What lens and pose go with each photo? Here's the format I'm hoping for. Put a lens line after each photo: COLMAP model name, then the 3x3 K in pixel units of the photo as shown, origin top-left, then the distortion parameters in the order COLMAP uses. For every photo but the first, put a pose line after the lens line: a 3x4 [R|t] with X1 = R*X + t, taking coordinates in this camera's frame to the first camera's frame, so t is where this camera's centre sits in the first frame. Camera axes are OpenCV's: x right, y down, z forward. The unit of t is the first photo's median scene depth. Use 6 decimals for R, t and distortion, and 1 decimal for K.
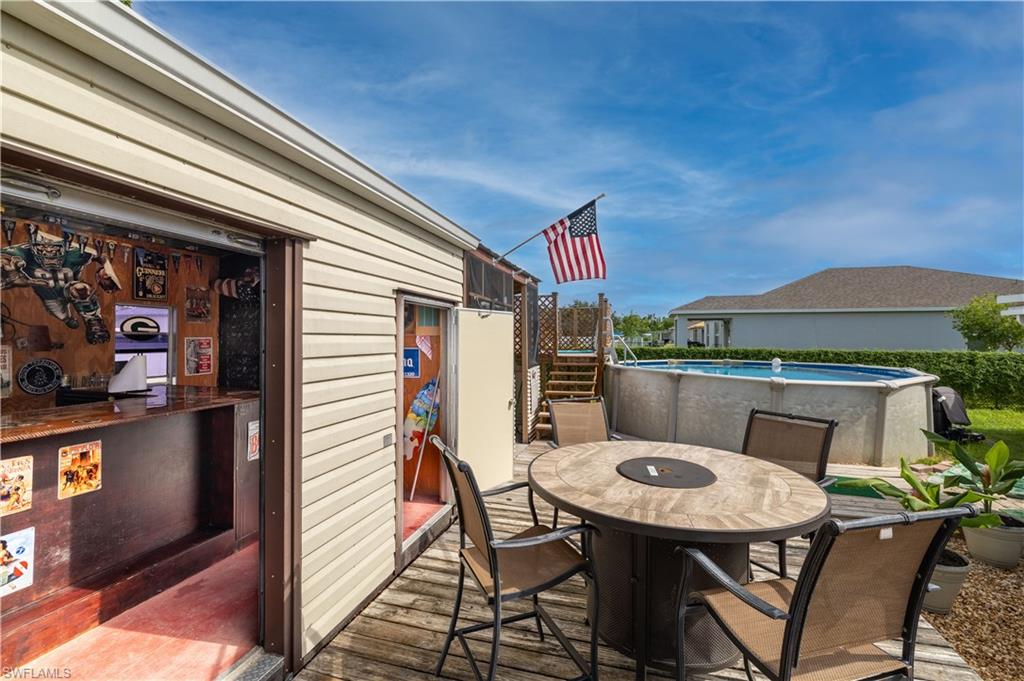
lens RADIAL K [[448.8, 0, 515.1], [0, 448.8, 337.6], [0, 0, 1]] dist [-0.001902, 0.000215]
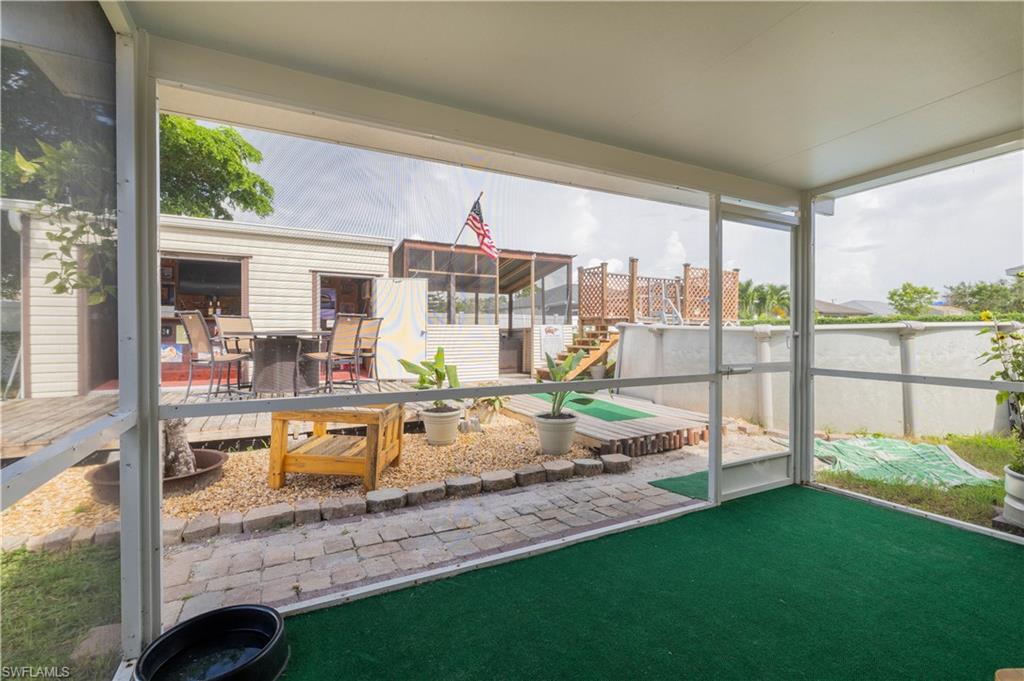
lens RADIAL K [[448.8, 0, 515.1], [0, 448.8, 337.6], [0, 0, 1]] dist [-0.001902, 0.000215]
pose [[0.689480, 0.007974, -0.724261, 1.121997], [-0.000162, 0.999941, 0.010855, 0.112955], [0.724305, -0.007367, 0.689440, 0.068449]]
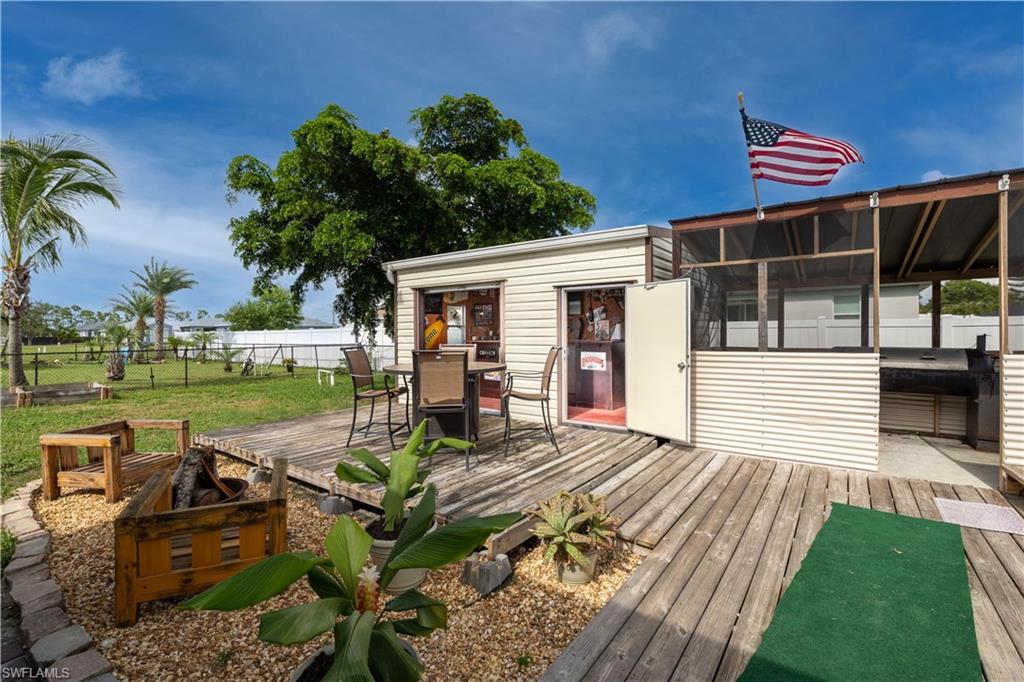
lens RADIAL K [[451.8, 0, 515.0], [0, 451.8, 337.8], [0, 0, 1]] dist [-0.008496, 0.000376]
pose [[-0.357819, 0.008455, -0.933753, 0.852151], [0.005804, 0.999960, 0.006831, 0.053569], [0.933773, -0.002975, -0.357854, 0.783554]]
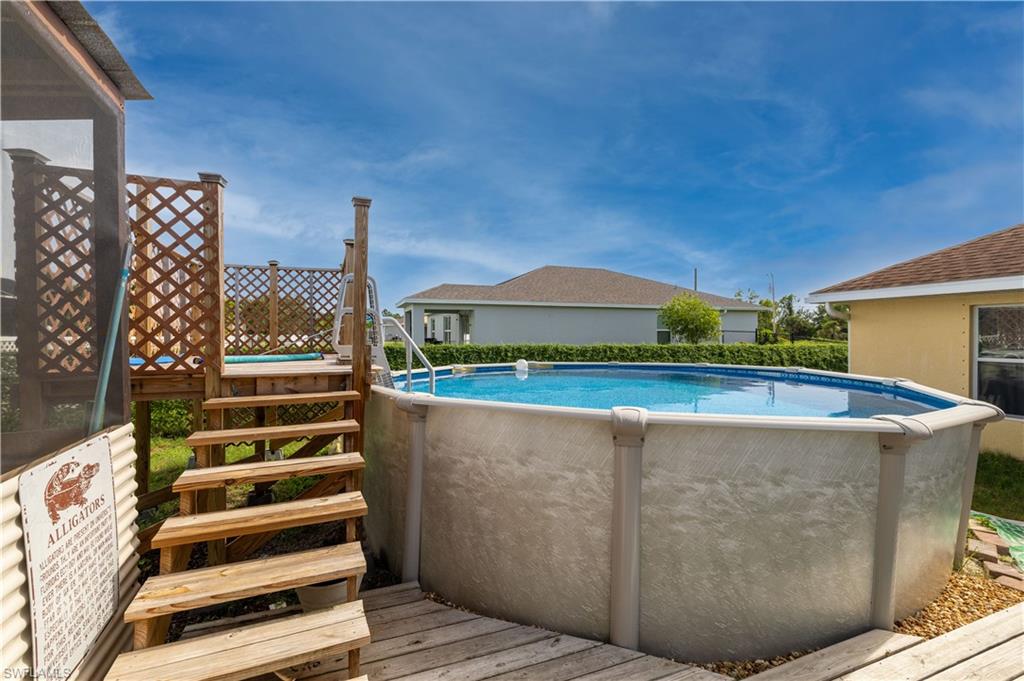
lens RADIAL K [[451.8, 0, 515.0], [0, 451.8, 337.3], [0, 0, 1]] dist [-0.008496, 0.000376]
pose [[0.798682, -0.005522, 0.601727, 0.099958], [0.004770, 0.999985, 0.002847, 0.020090], [-0.601734, 0.000596, 0.798696, 0.906419]]
